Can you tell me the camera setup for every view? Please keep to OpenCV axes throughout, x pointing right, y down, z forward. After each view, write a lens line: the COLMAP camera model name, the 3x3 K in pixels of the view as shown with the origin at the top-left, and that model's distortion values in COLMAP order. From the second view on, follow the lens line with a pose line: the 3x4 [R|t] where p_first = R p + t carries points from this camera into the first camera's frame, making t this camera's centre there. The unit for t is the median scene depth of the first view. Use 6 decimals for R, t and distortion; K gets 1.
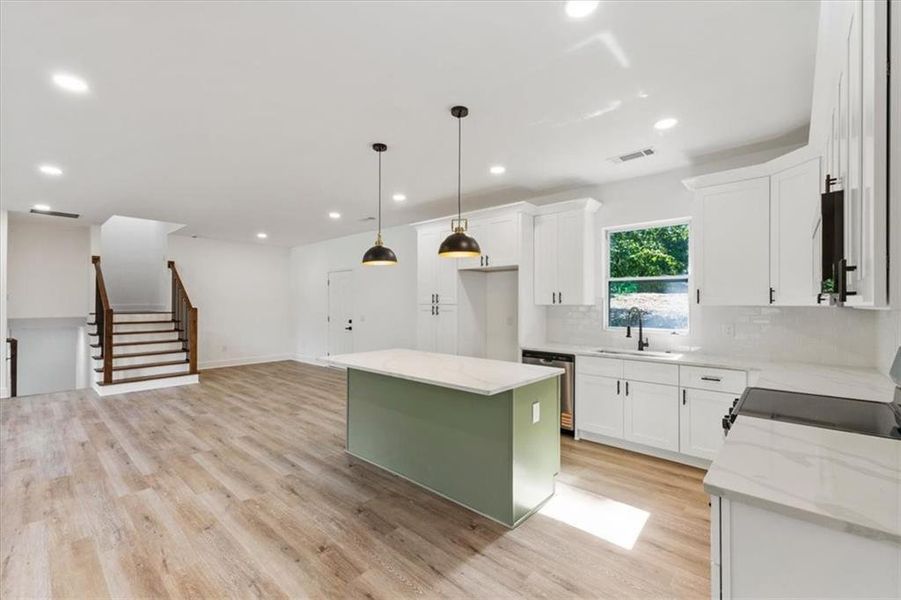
lens RADIAL K [[375.9, 0, 450.6], [0, 375.9, 303.6], [0, 0, 1]] dist [-0.000049, -0.000044]
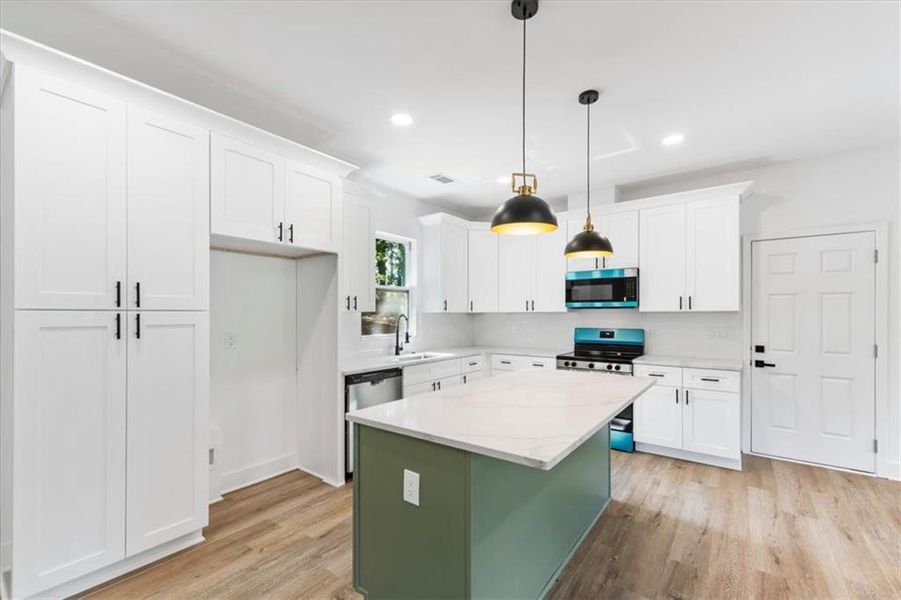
lens RADIAL K [[388.3, 0, 451.9], [0, 388.3, 314.2], [0, 0, 1]] dist [0.016253, 0.000254]
pose [[-0.091231, -0.005183, 0.995816, -0.640818], [-0.003015, 0.999983, 0.004929, 0.004275], [-0.995825, -0.002553, -0.091245, 1.012861]]
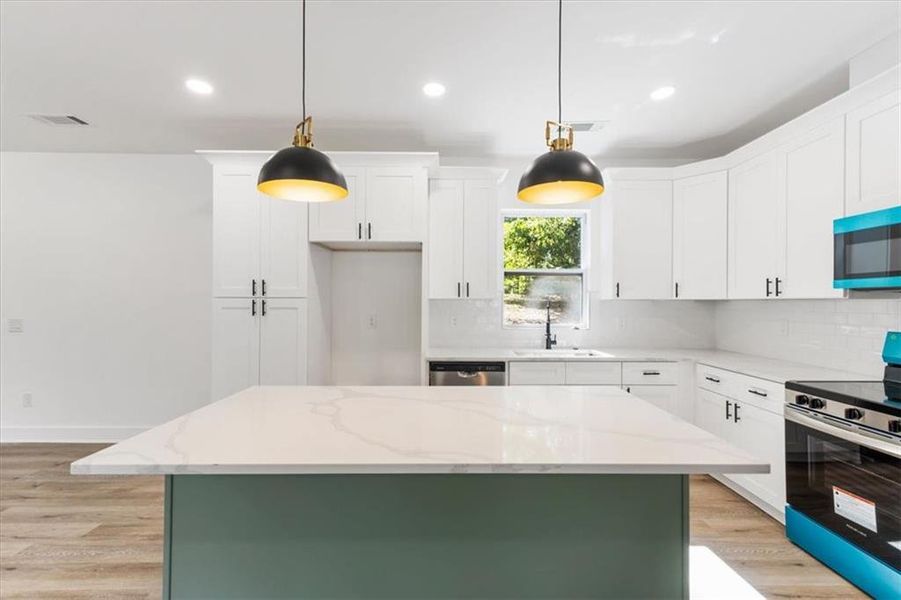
lens RADIAL K [[375.9, 0, 450.6], [0, 375.9, 303.6], [0, 0, 1]] dist [-0.000049, -0.000044]
pose [[0.734098, -0.004214, 0.679030, -0.306653], [-0.002568, 0.999956, 0.008983, 0.007403], [-0.679039, -0.008338, 0.734055, 0.526855]]
